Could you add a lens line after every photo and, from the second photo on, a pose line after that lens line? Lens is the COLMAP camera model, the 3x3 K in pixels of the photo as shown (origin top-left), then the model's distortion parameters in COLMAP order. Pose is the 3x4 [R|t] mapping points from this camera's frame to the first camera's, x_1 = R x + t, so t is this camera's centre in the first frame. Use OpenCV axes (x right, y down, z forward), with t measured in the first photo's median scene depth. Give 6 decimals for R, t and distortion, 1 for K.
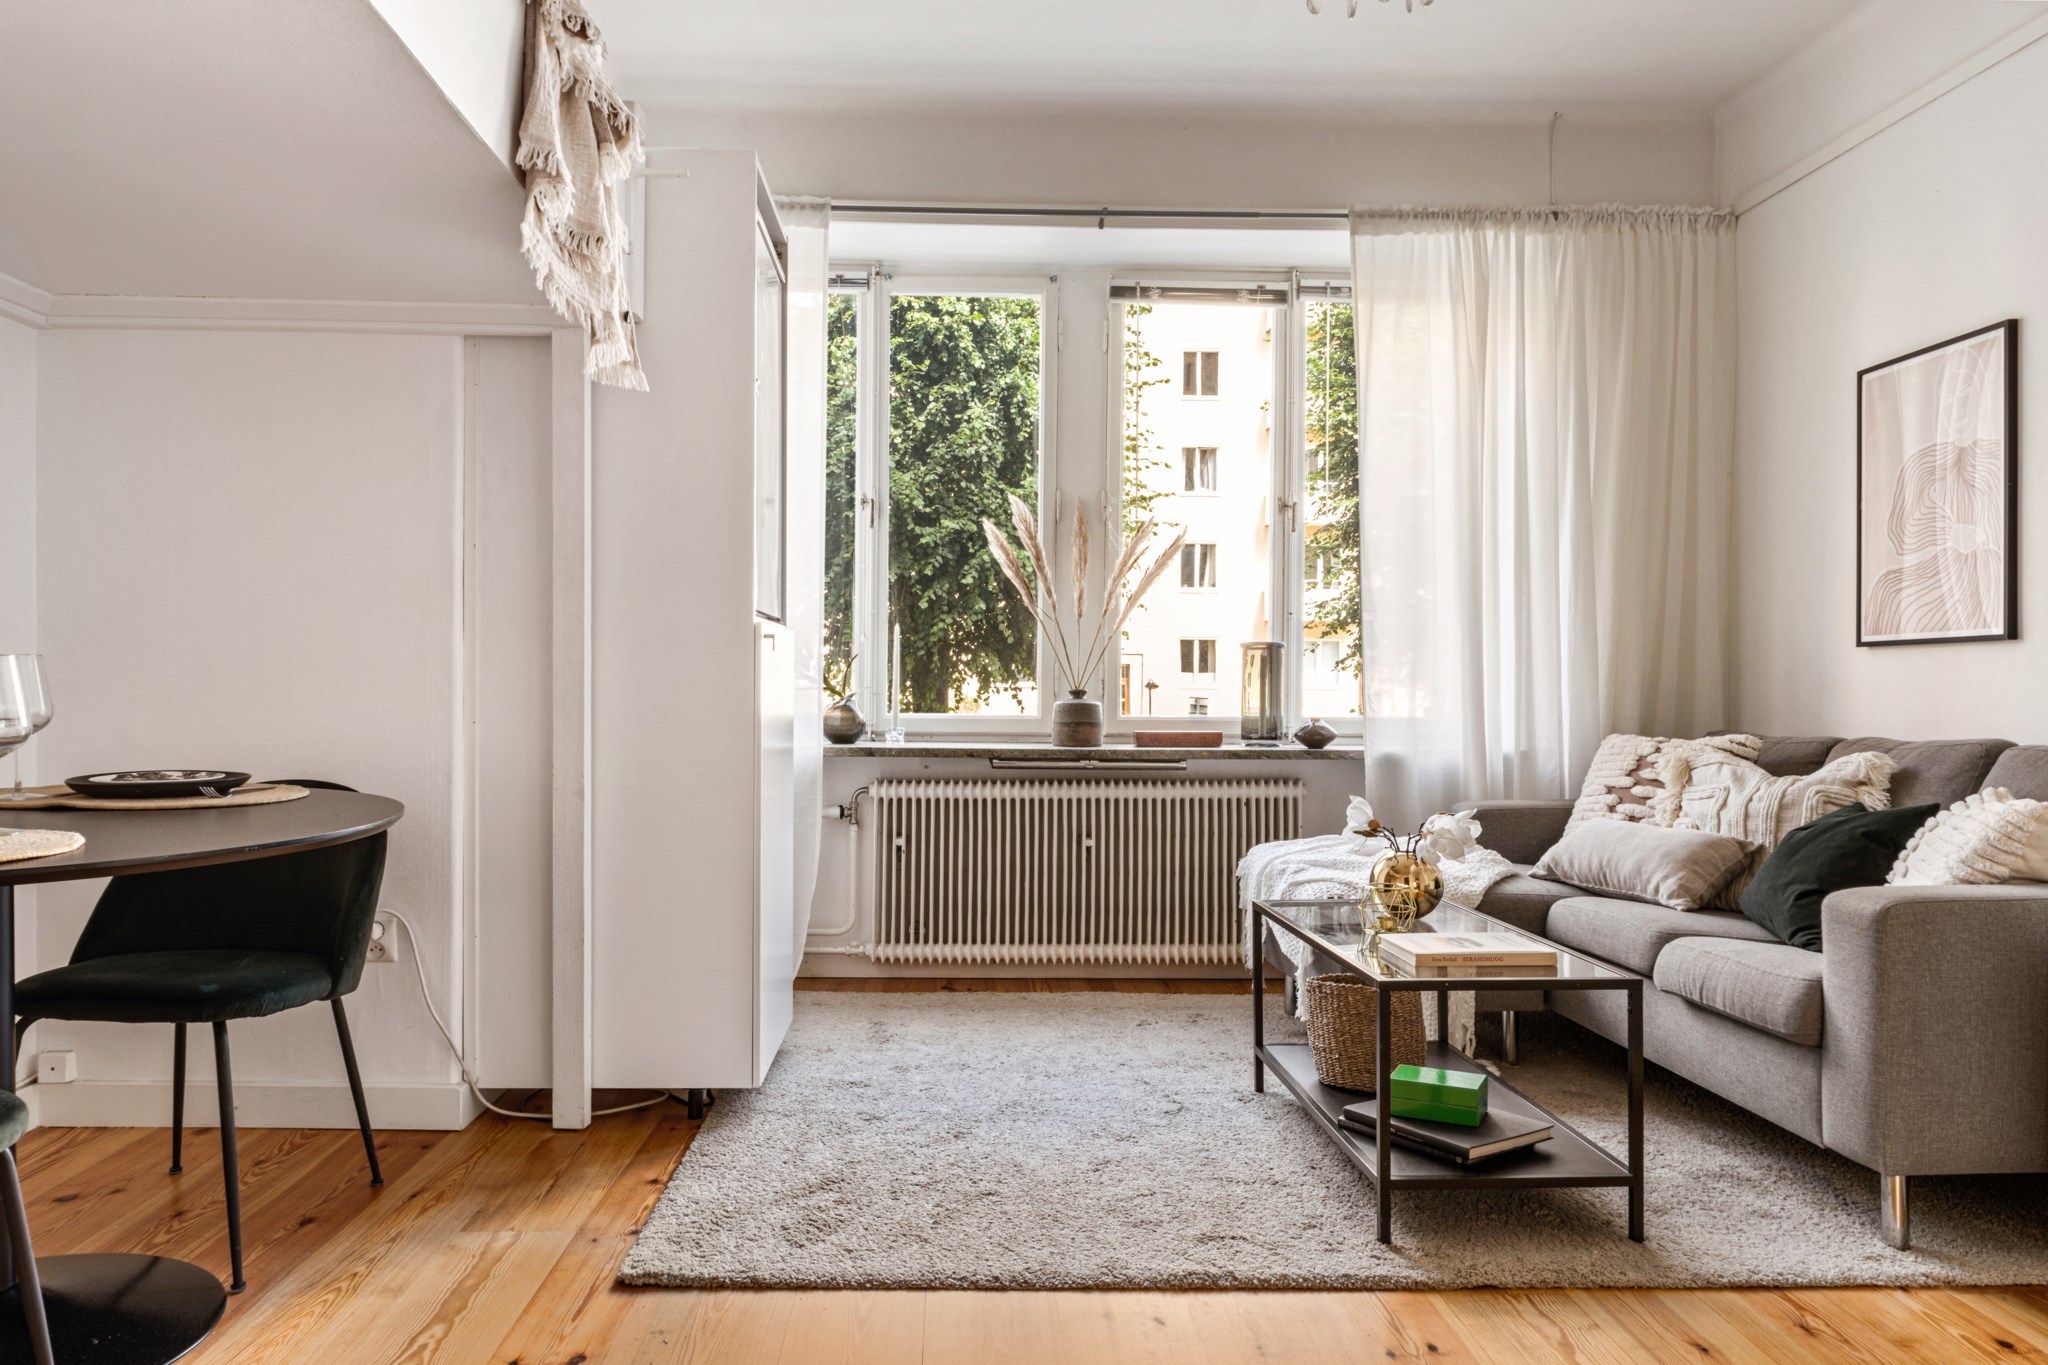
lens RADIAL K [[1430.5, 0, 1021.9], [0, 1430.5, 678.4], [0, 0, 1]] dist [0.004154, -0.000487]
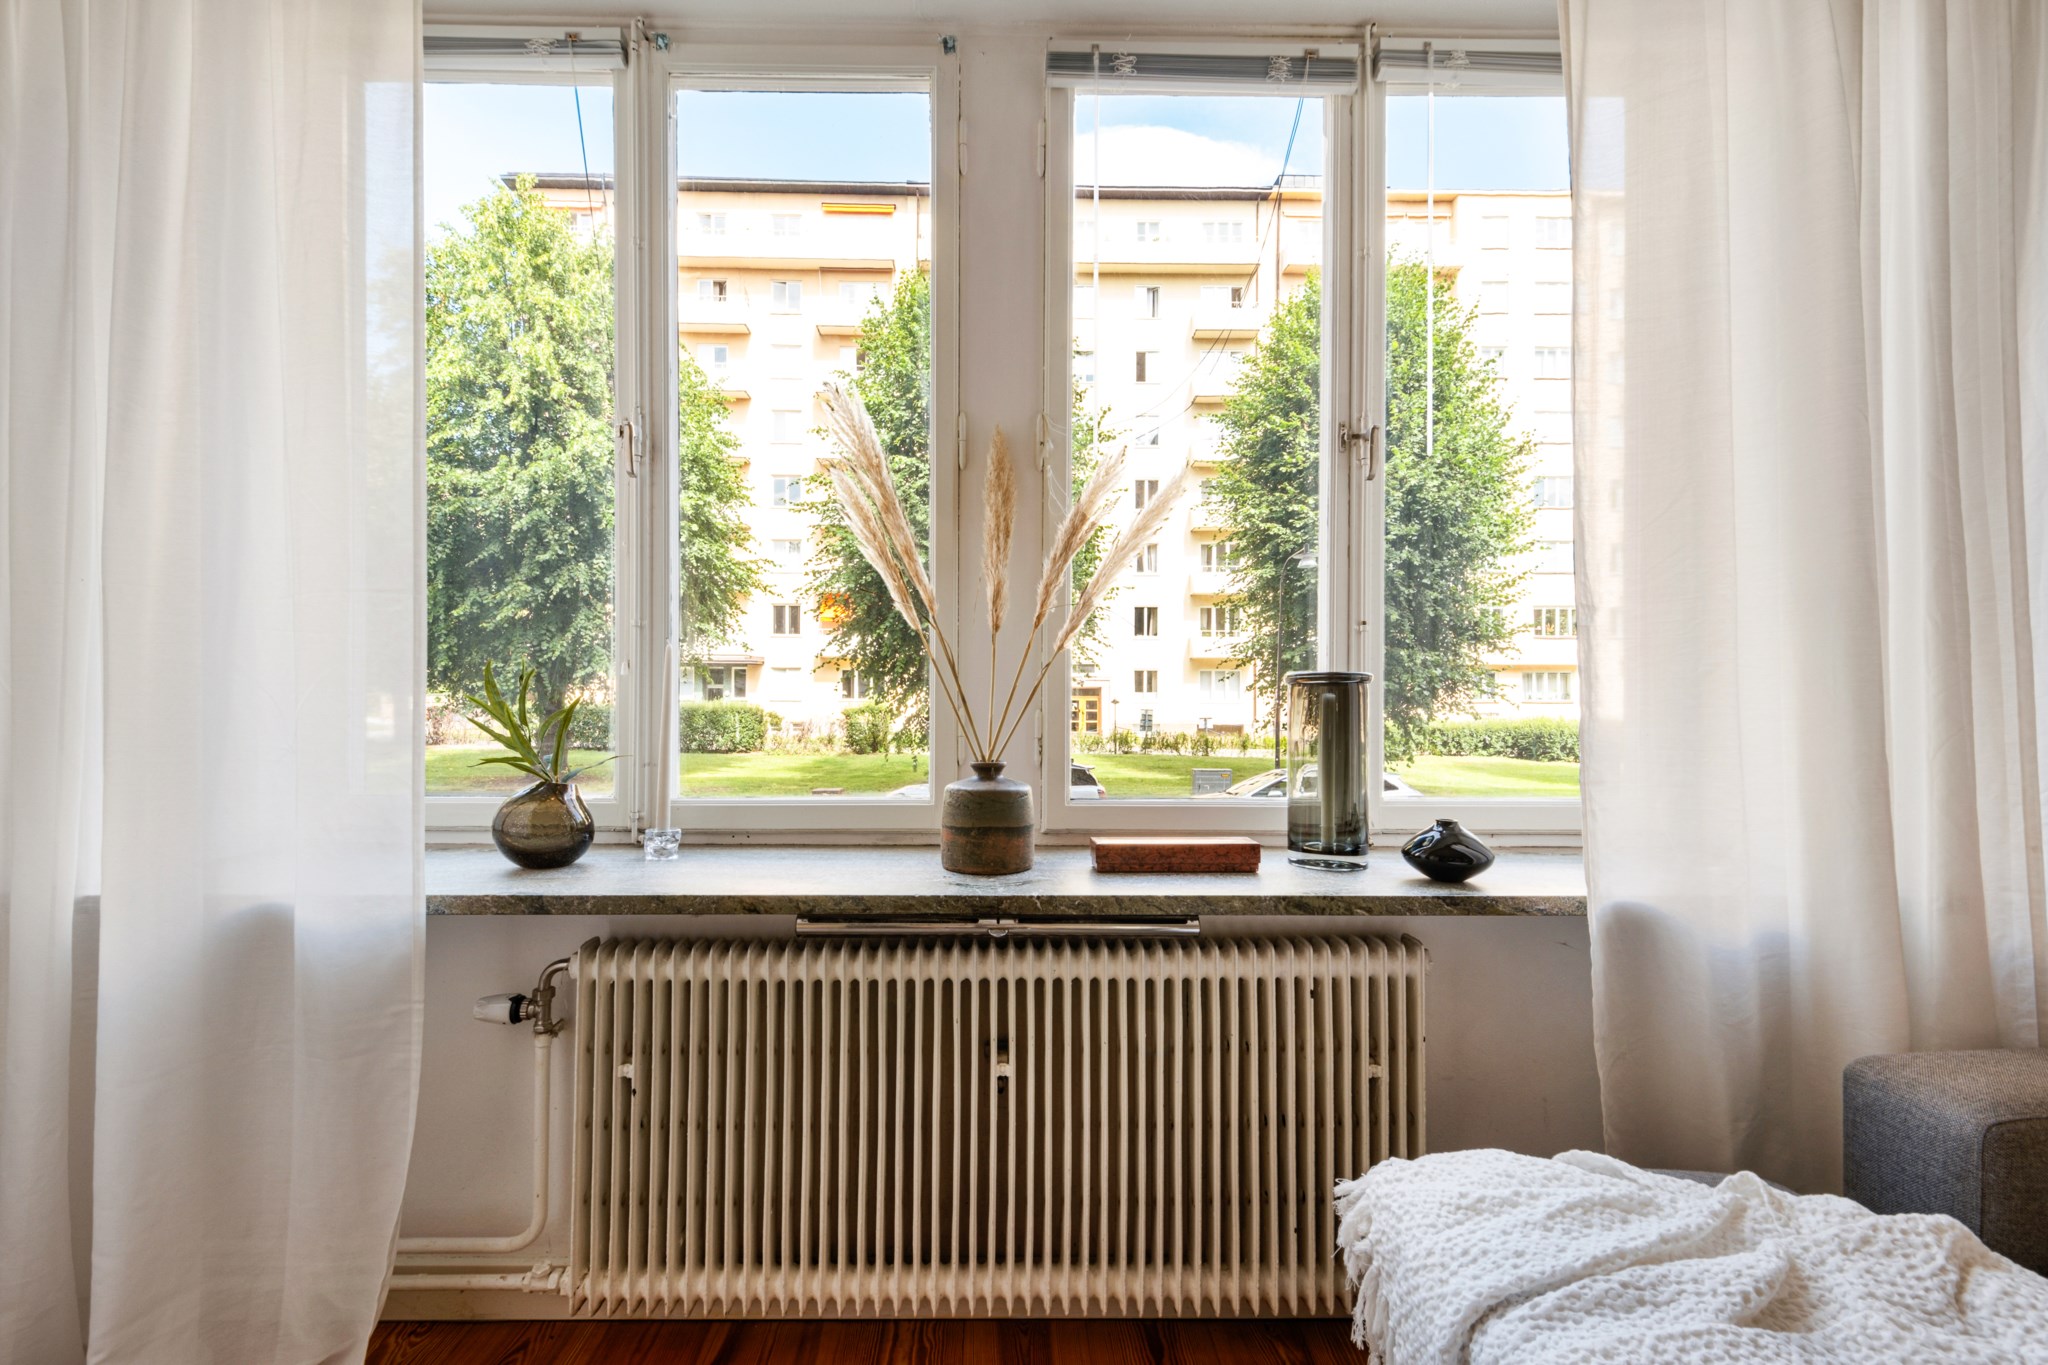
lens RADIAL K [[830.2, 0, 1017.9], [0, 830.2, 672.7], [0, 0, 1]] dist [-0.003220, -0.000085]
pose [[0.999647, -0.003421, -0.026337, 0.058961], [0.002759, 0.999680, -0.025133, -0.017853], [0.026414, 0.025051, 0.999337, 0.687849]]
